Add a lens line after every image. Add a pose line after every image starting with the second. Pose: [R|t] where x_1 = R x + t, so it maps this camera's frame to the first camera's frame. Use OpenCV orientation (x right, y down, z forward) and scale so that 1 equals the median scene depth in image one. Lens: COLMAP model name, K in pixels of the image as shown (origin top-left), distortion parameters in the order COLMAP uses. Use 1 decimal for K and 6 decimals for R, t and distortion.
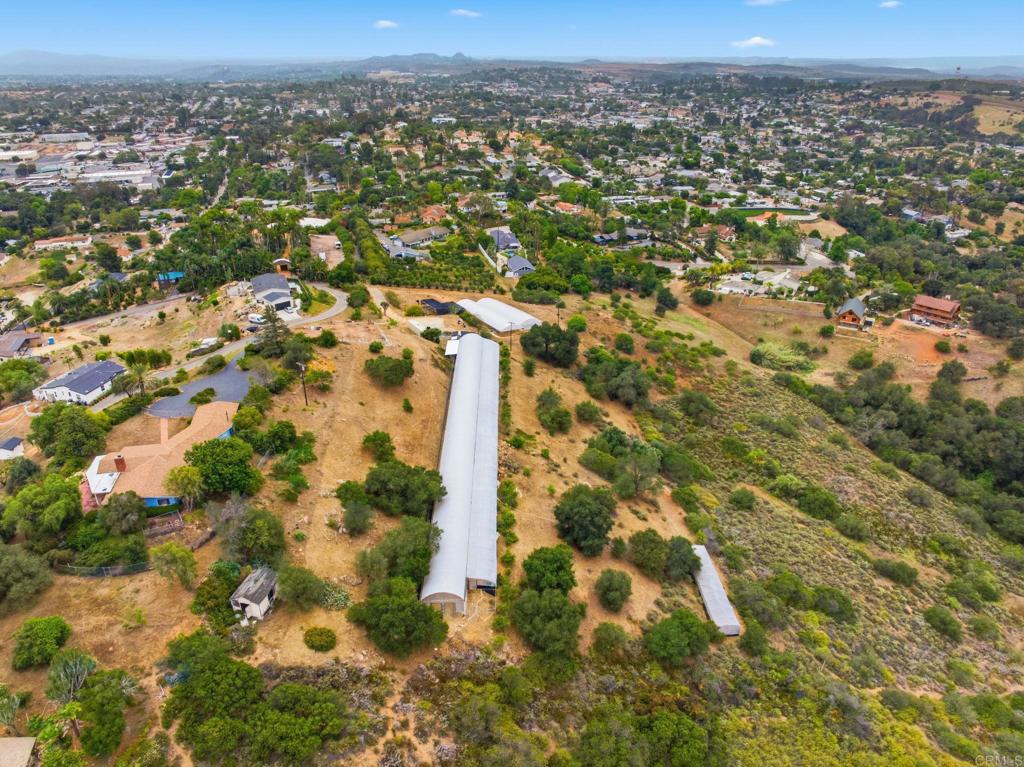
lens RADIAL K [[721.9, 0, 511.4], [0, 721.9, 379.0], [0, 0, 1]] dist [-0.043404, 0.008136]
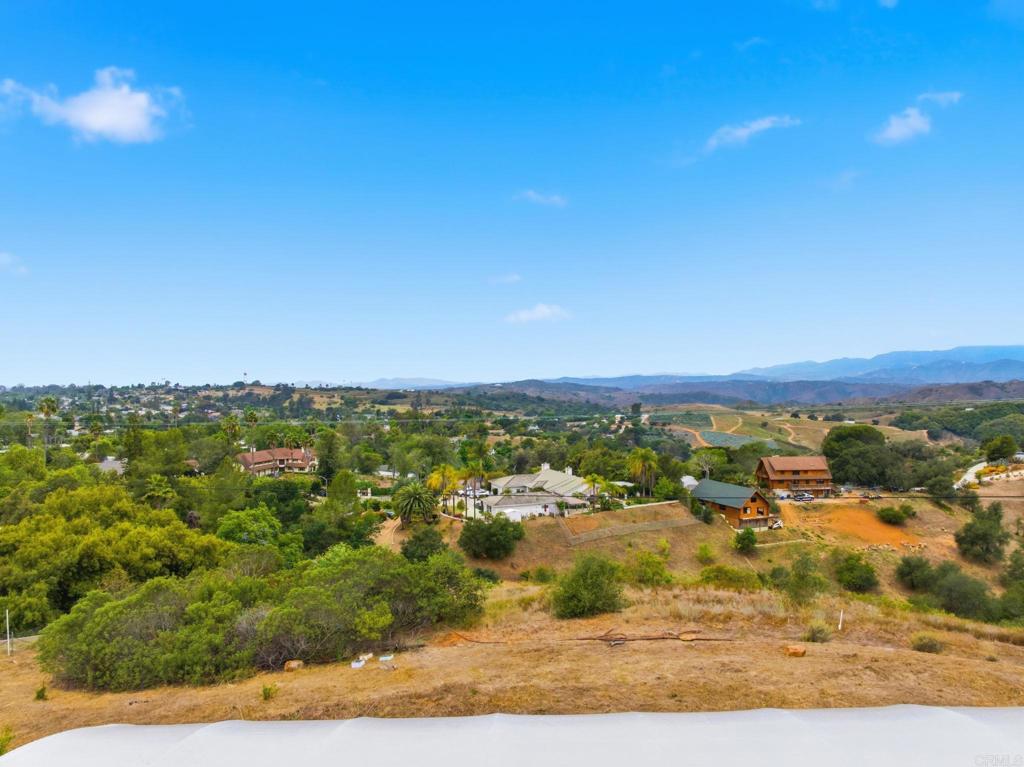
lens RADIAL K [[721.9, 0, 511.4], [0, 721.9, 379.0], [0, 0, 1]] dist [-0.043404, 0.008136]
pose [[0.593946, 0.006437, 0.804479, -0.043066], [0.338348, 0.905234, -0.257046, -0.096151], [-0.729896, 0.424865, 0.535482, 0.812268]]
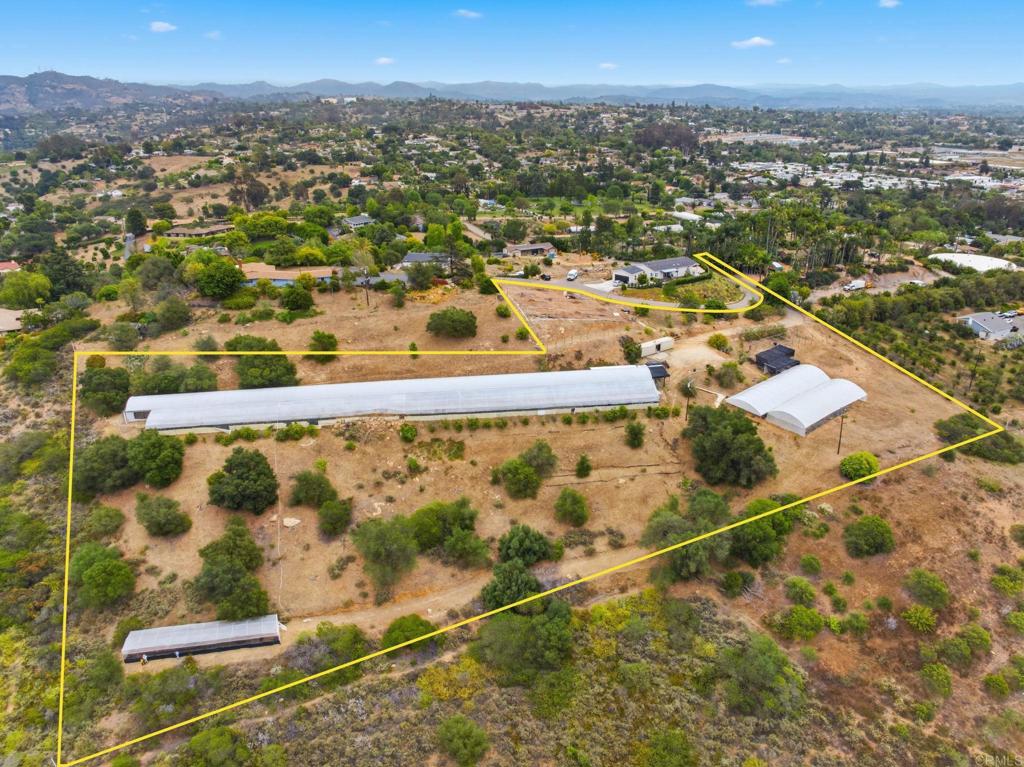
lens RADIAL K [[721.9, 0, 511.4], [0, 721.9, 379.0], [0, 0, 1]] dist [-0.043404, 0.008136]
pose [[0.123599, 0.373671, -0.919289, 0.442624], [-0.412690, 0.861836, 0.294831, -0.153671], [0.902447, 0.342940, 0.260732, 0.477684]]
